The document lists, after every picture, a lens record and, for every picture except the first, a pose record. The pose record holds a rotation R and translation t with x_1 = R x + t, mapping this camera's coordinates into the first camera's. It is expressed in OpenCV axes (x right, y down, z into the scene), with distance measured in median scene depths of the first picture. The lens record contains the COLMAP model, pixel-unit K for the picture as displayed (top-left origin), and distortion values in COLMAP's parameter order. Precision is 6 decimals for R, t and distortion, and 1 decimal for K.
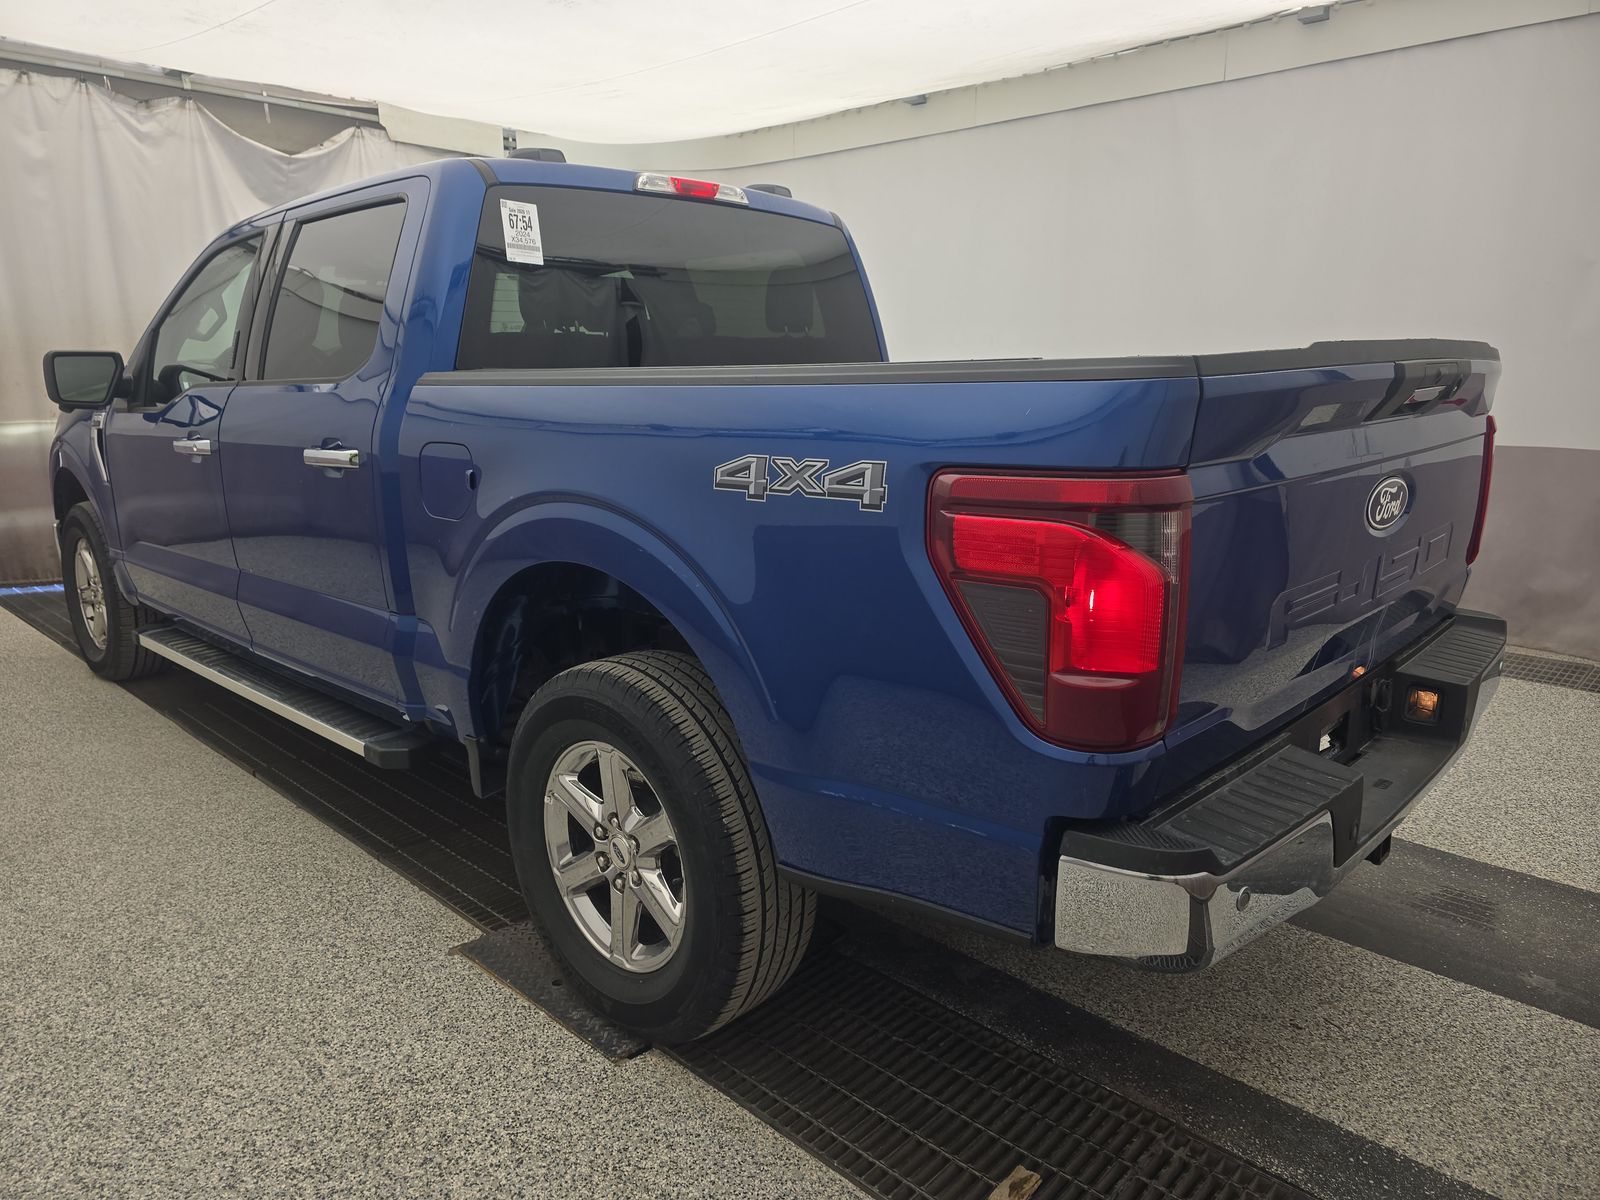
lens RADIAL K [[1076.4, 0, 794.9], [0, 1076.4, 589.8], [0, 0, 1]] dist [0.054963, -0.040653]
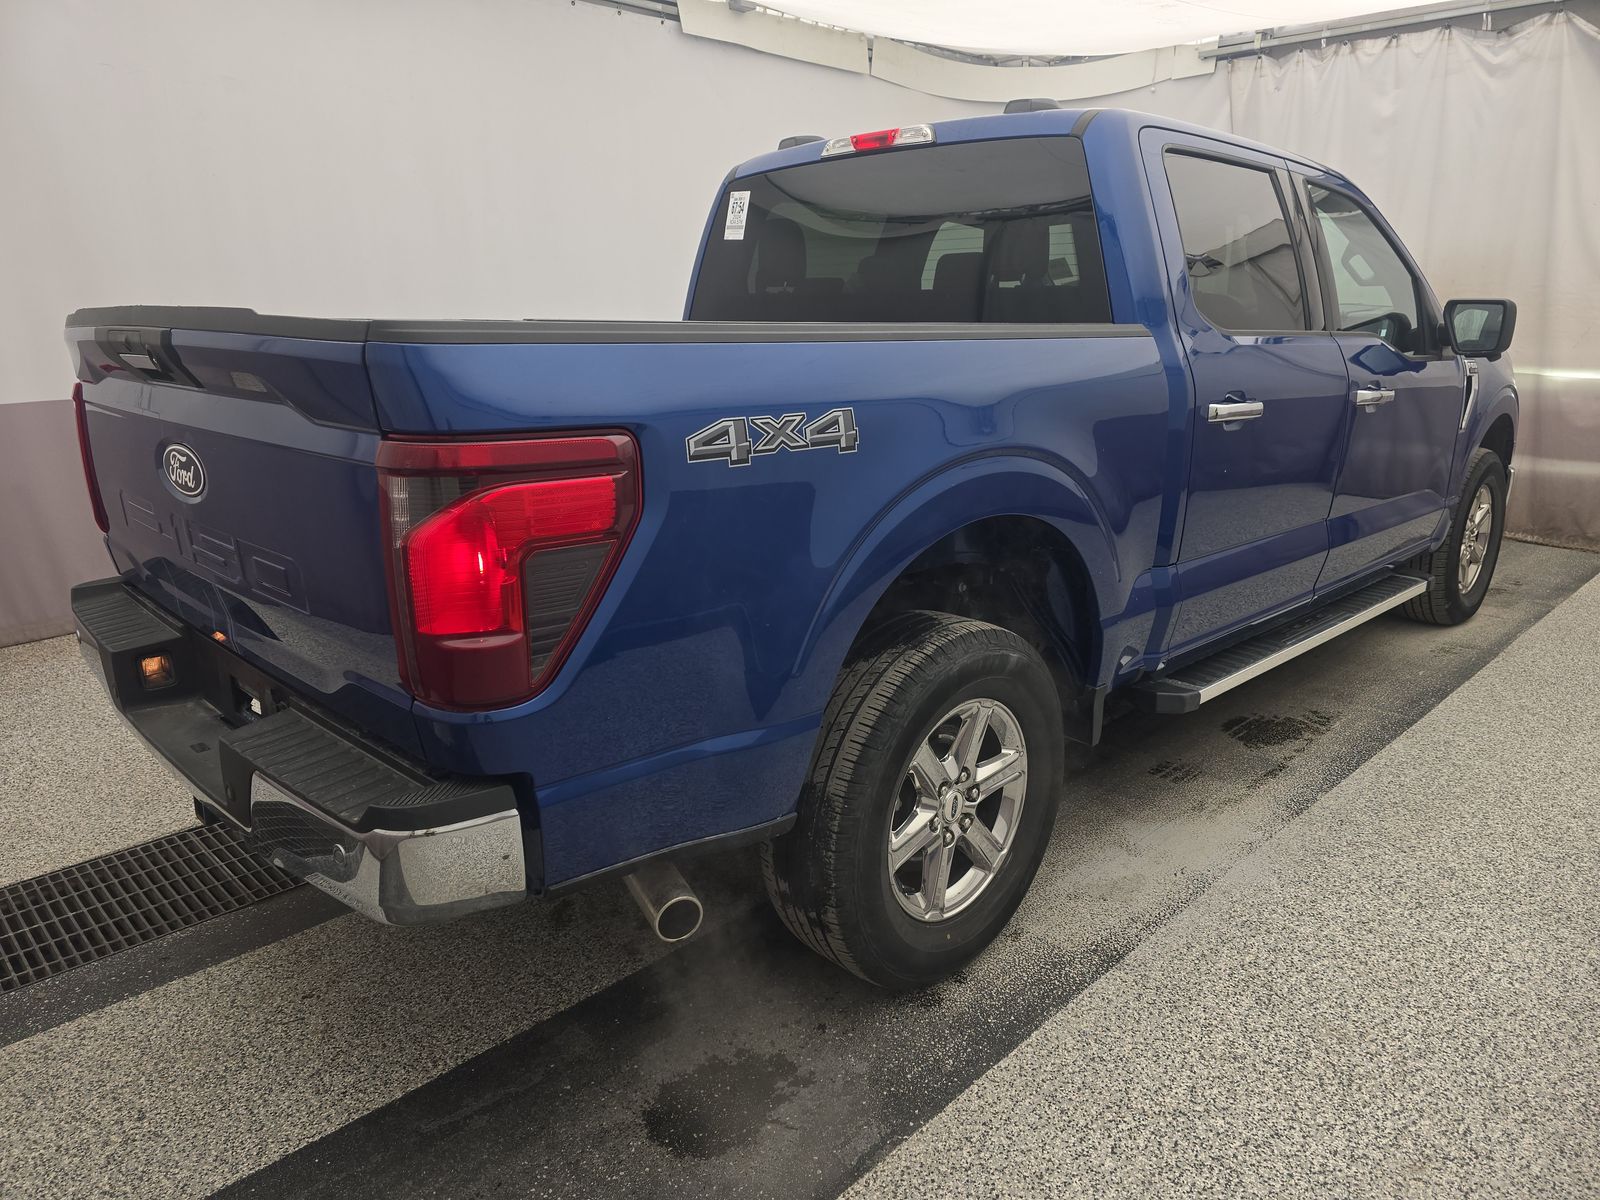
lens RADIAL K [[1076.4, 0, 794.9], [0, 1076.4, 589.8], [0, 0, 1]] dist [0.054963, -0.040653]
pose [[-0.038711, 0.260009, -0.964830, 1.005984], [-0.206389, 0.942653, 0.262313, -0.236128], [0.977704, 0.209285, 0.017172, 1.029228]]
